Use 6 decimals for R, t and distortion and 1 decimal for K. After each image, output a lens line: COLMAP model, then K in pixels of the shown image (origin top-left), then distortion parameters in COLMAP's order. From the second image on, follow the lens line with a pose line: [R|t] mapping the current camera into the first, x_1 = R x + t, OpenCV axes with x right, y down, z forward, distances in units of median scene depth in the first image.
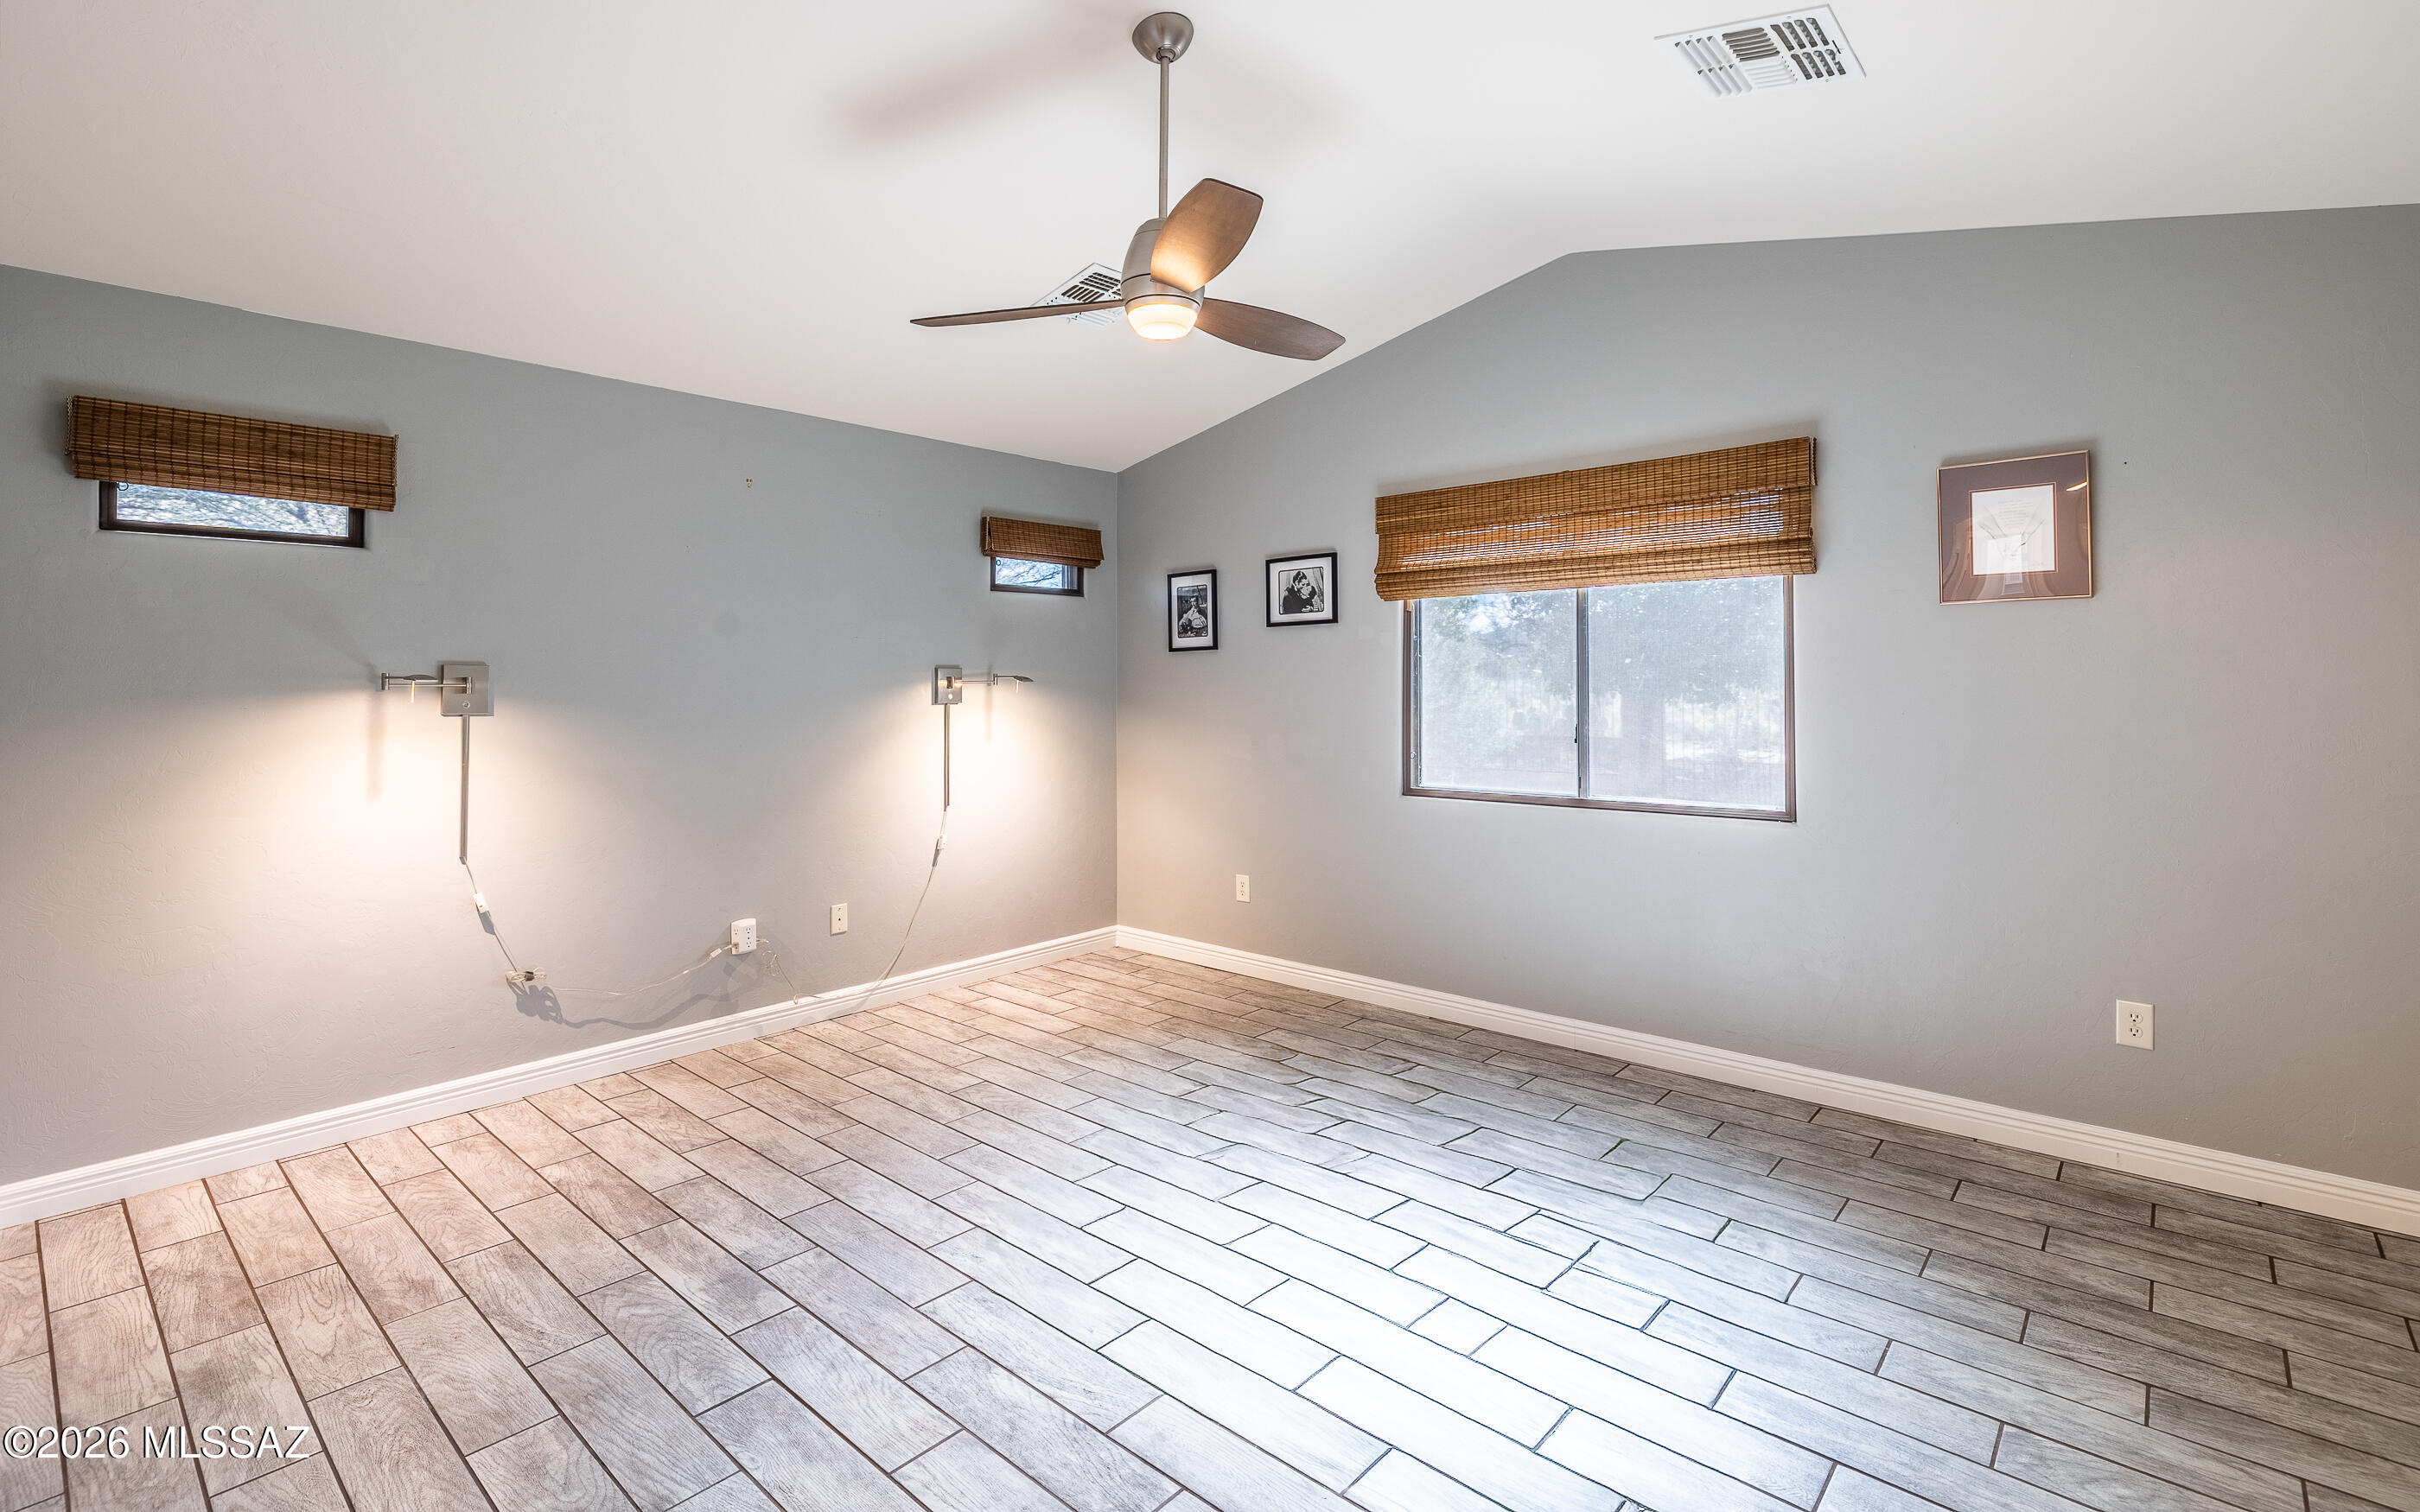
lens RADIAL K [[1103.2, 0, 1145.6], [0, 1103.2, 663.5], [0, 0, 1]] dist [-0.002361, 0.000074]
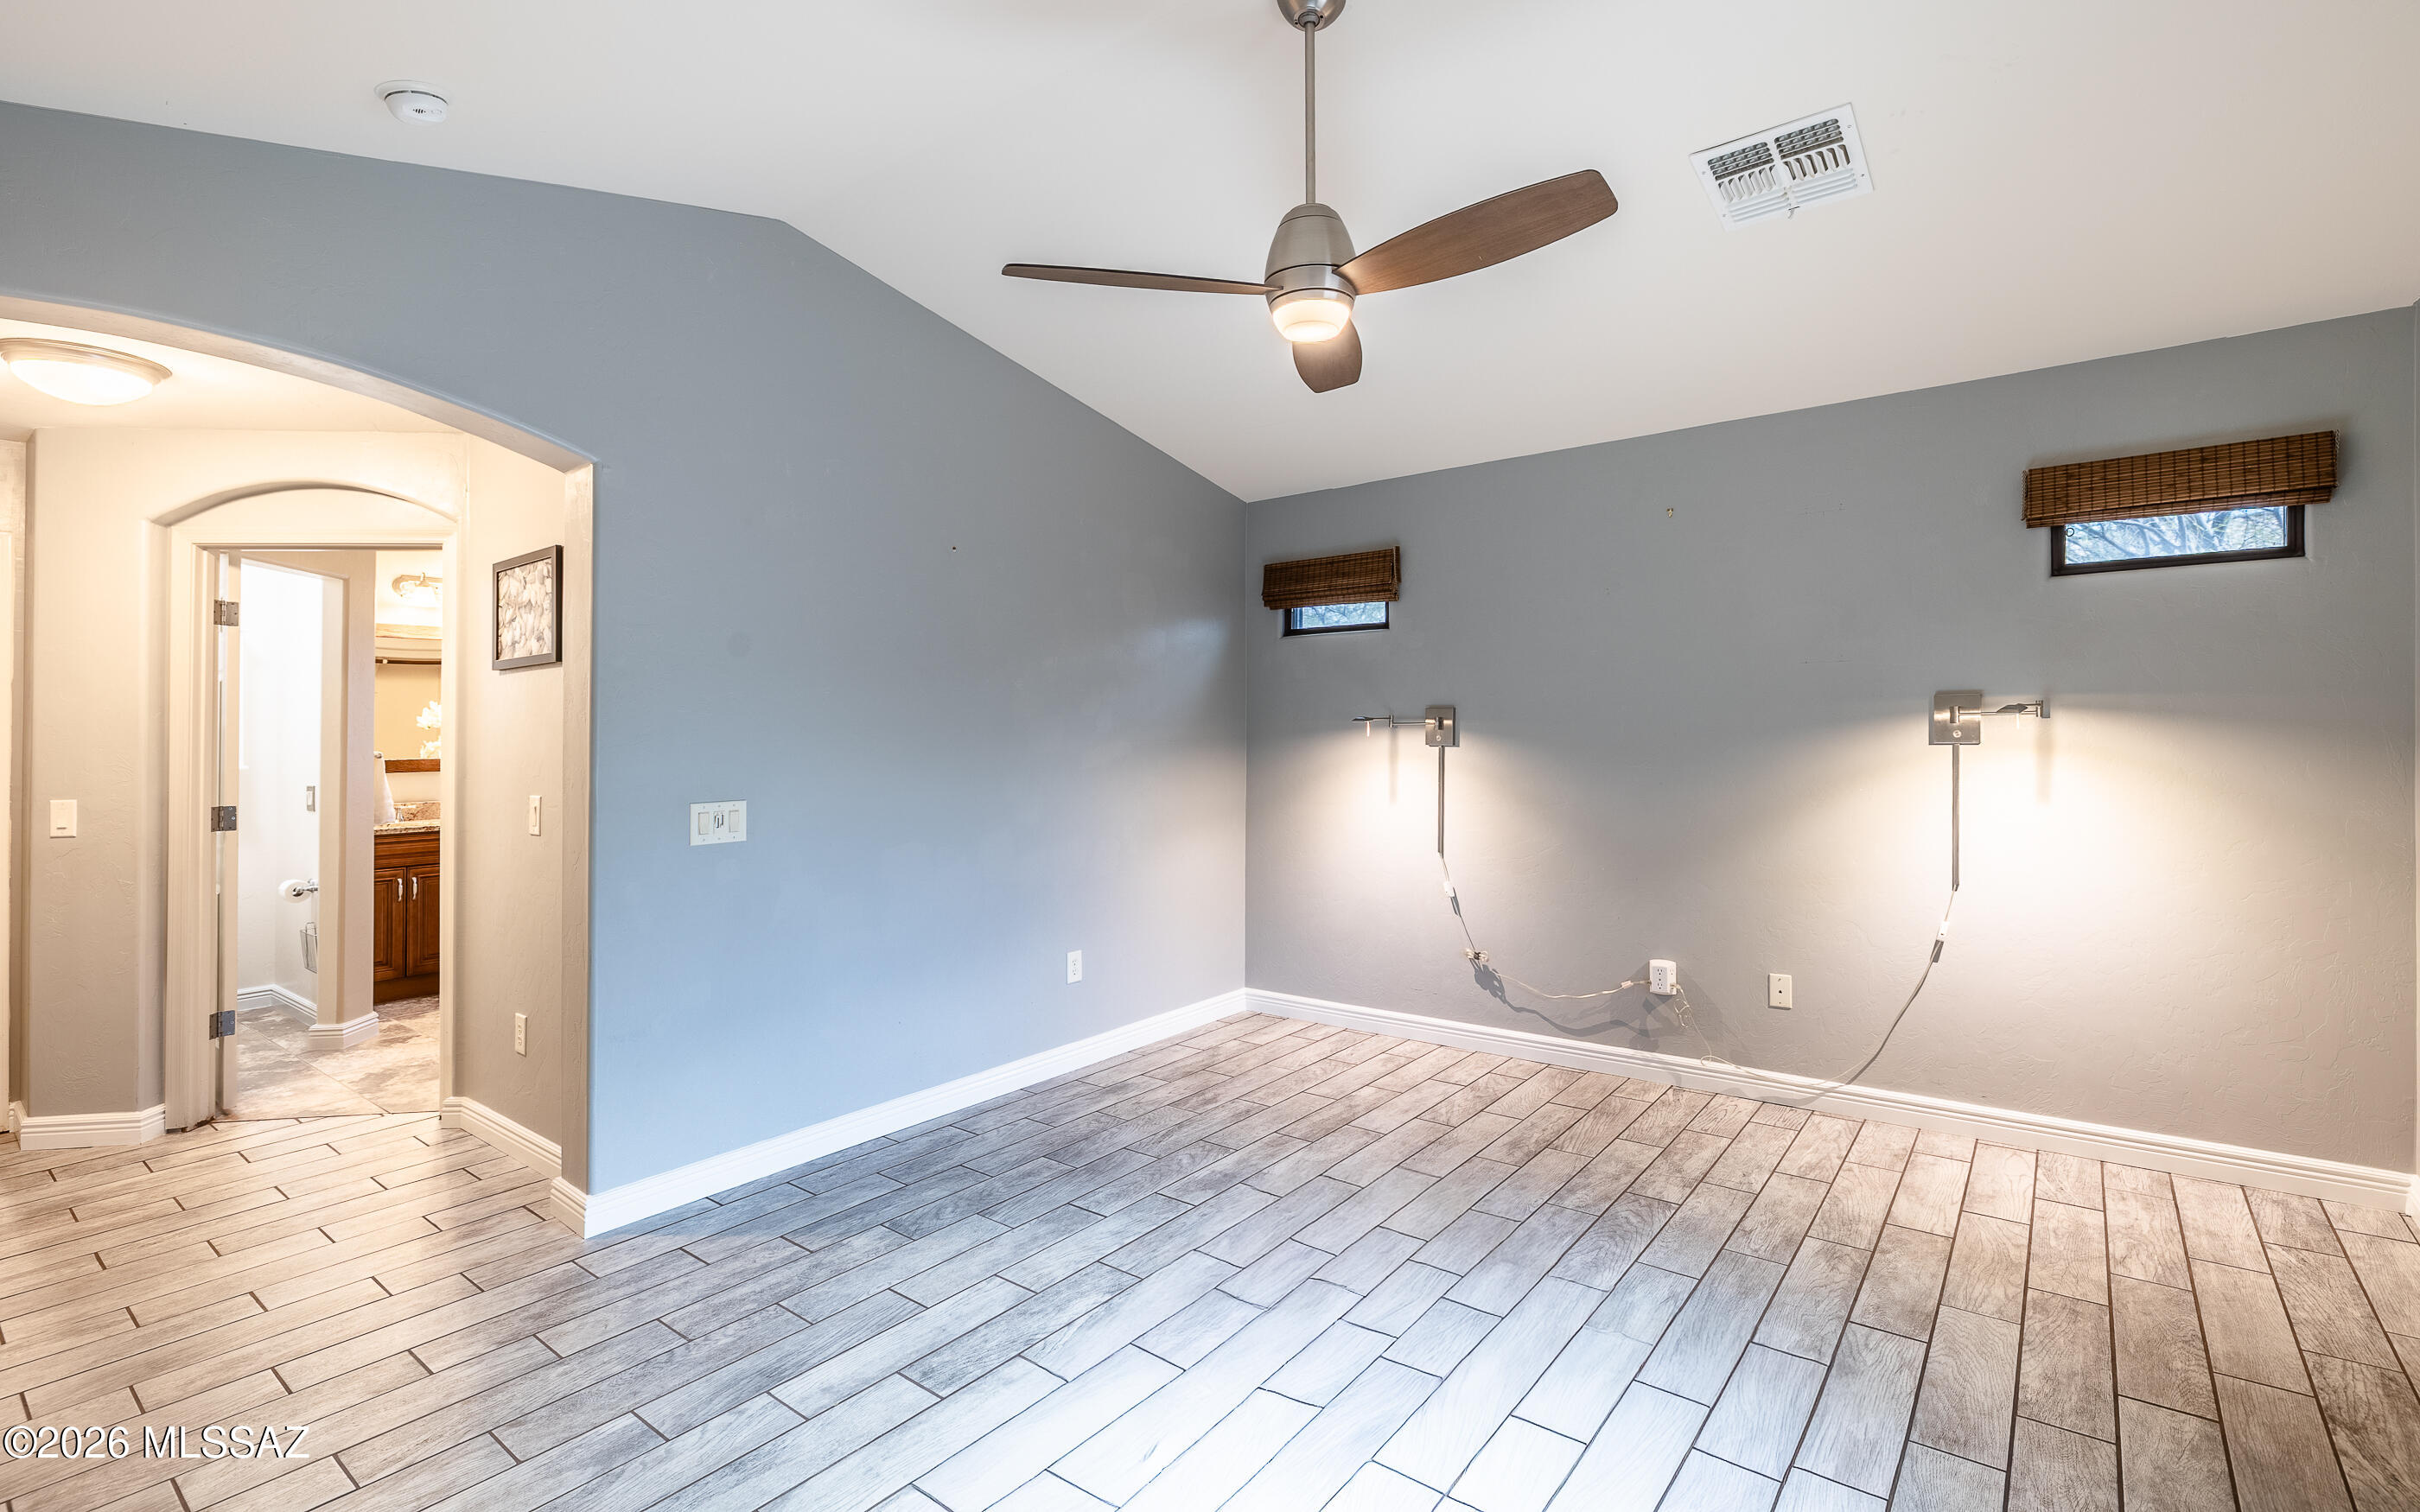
lens RADIAL K [[1054.9, 0, 1217.3], [0, 1054.9, 699.1], [0, 0, 1]] dist [-0.002889, 0.000223]
pose [[0.118931, -0.023646, -0.992621, 0.518200], [0.031324, 0.999308, -0.020053, 0.006854], [0.992408, -0.028708, 0.119589, 0.497042]]
